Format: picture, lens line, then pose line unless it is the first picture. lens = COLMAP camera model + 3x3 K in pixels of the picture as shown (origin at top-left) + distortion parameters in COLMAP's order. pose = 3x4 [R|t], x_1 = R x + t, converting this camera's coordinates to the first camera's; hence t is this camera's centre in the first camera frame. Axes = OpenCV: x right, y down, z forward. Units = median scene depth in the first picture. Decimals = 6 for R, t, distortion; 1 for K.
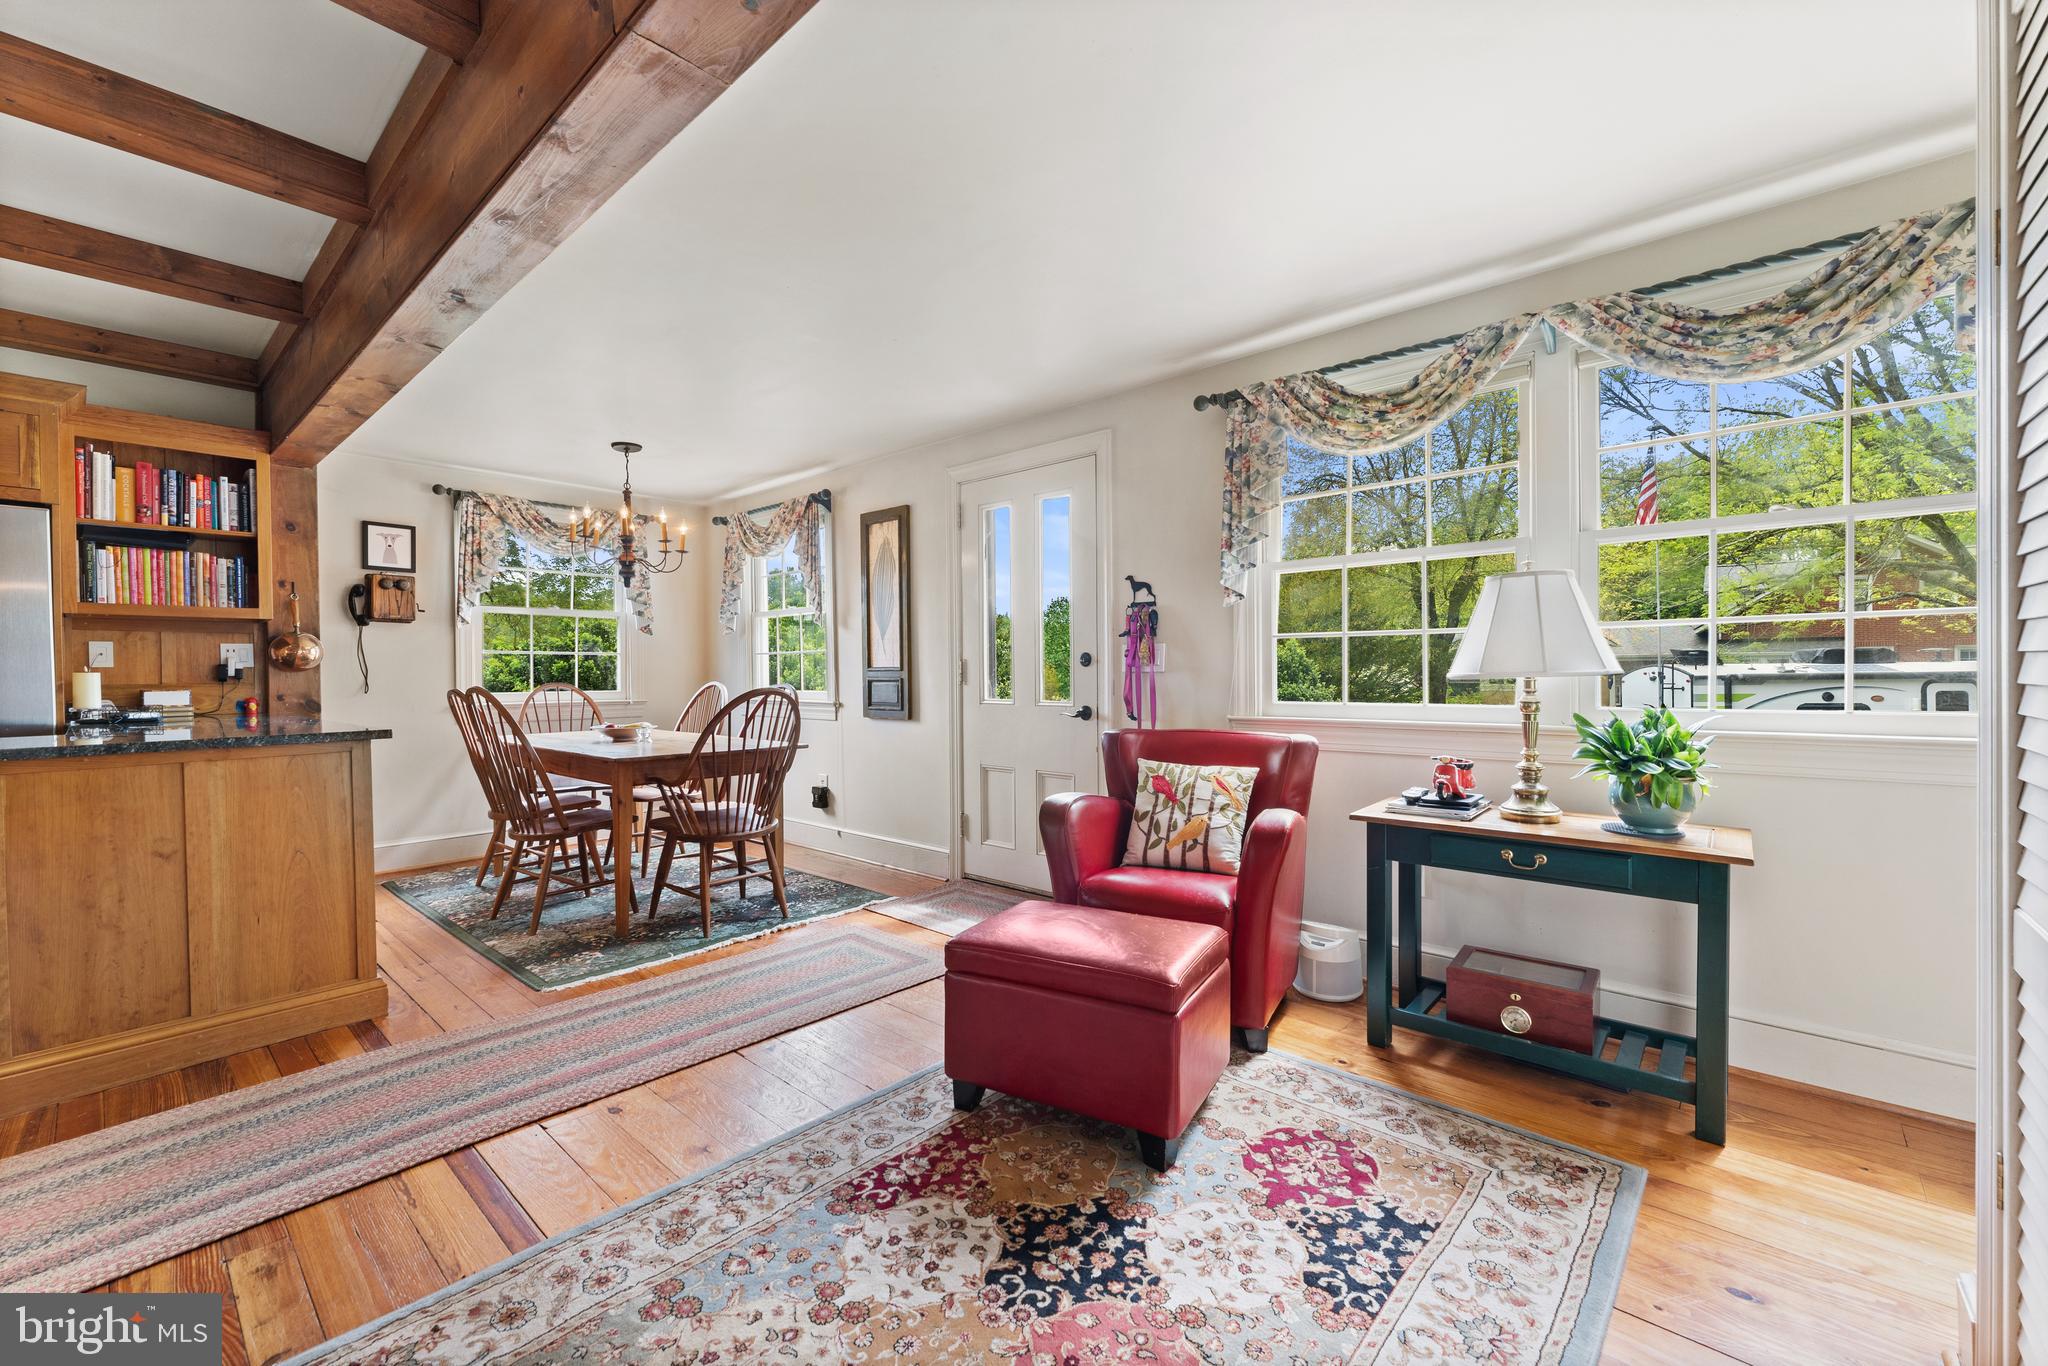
lens RADIAL K [[834.5, 0, 1009.9], [0, 834.5, 681.5], [0, 0, 1]] dist [0.000436, 0.000088]
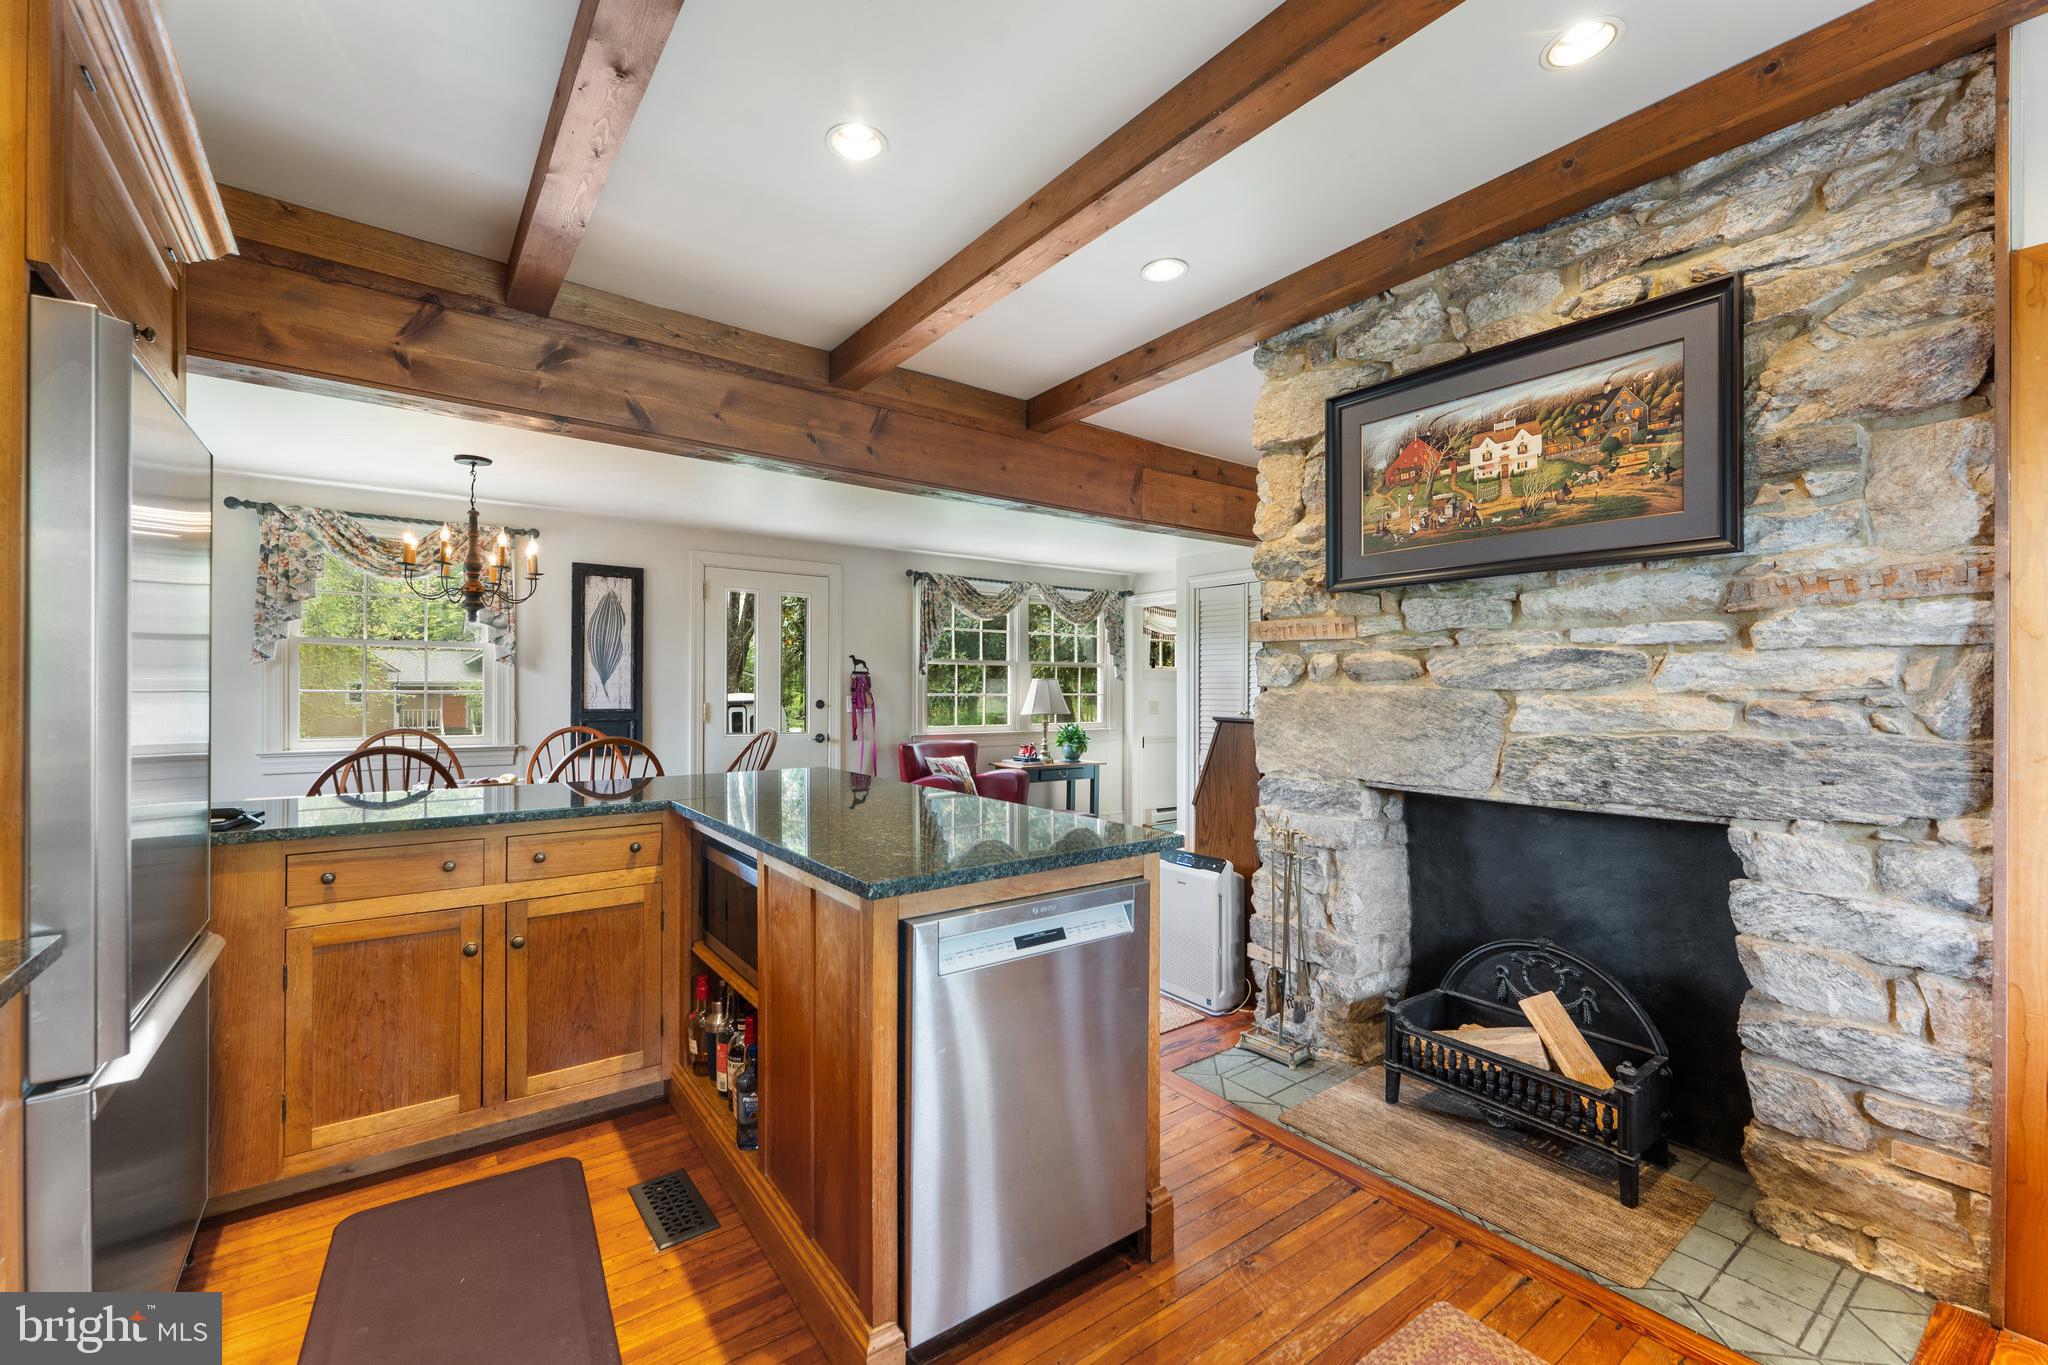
lens RADIAL K [[850.5, 0, 1024.0], [0, 850.5, 682.5], [0, 0, 1]] dist [0.000860, 0.000099]
pose [[0.193307, 0.018851, 0.980957, -1.542954], [0.005742, 0.999777, -0.020344, -0.035501], [-0.981122, 0.009565, 0.193156, 0.337285]]
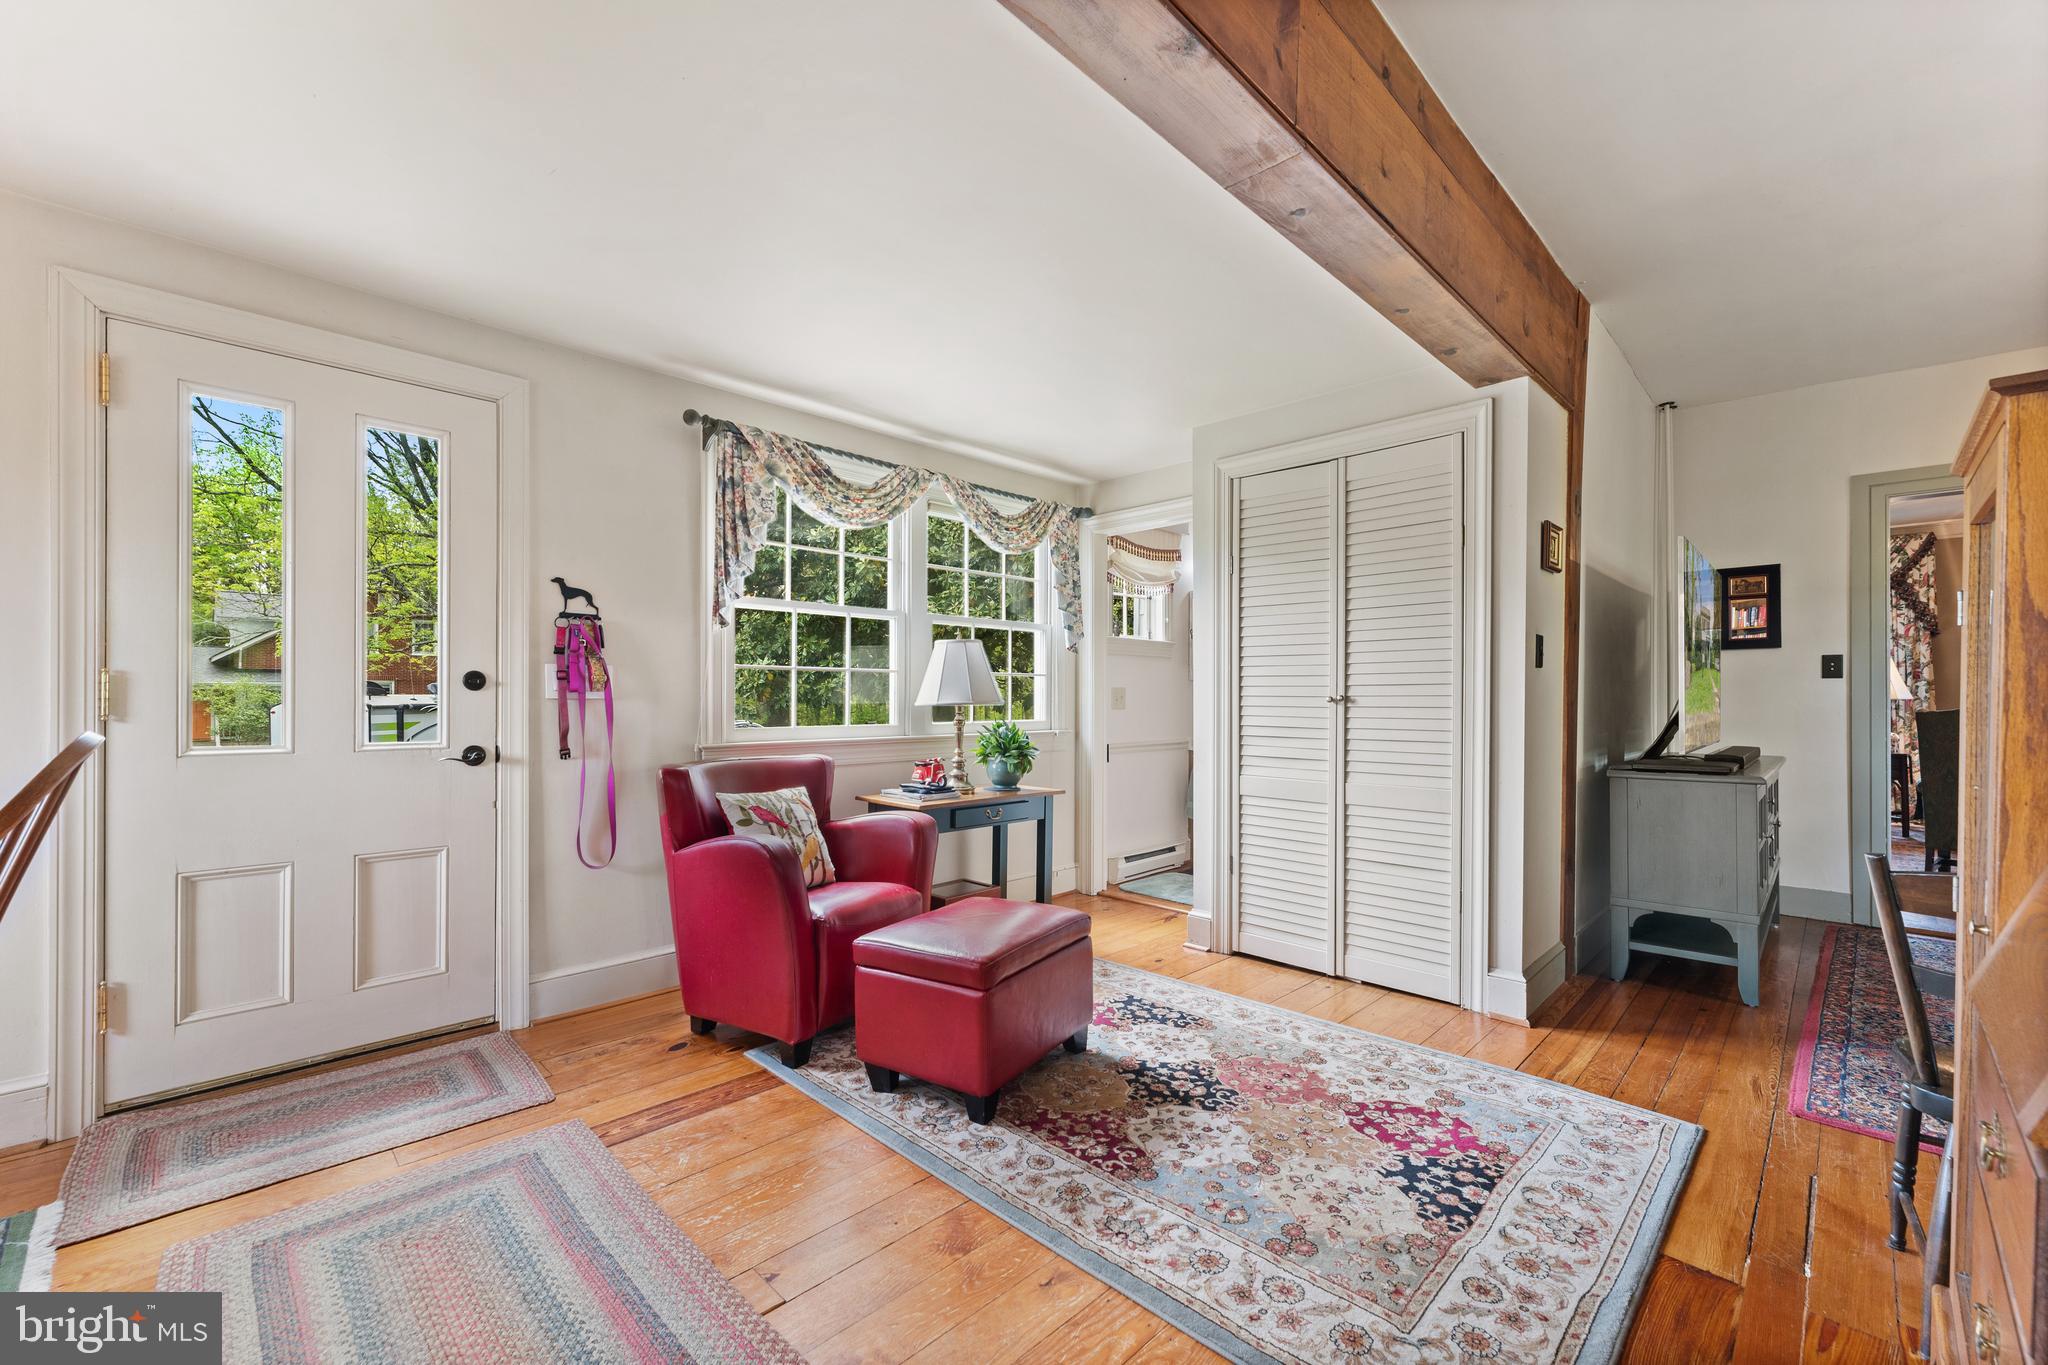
lens RADIAL K [[835.8, 0, 1022.7], [0, 835.8, 694.0], [0, 0, 1]] dist [0.001288, 0.000146]
pose [[0.041719, 0.012972, 0.999045, -0.659234], [0.008498, 0.999875, -0.013338, -0.001435], [-0.999093, 0.009046, 0.041603, 0.546614]]
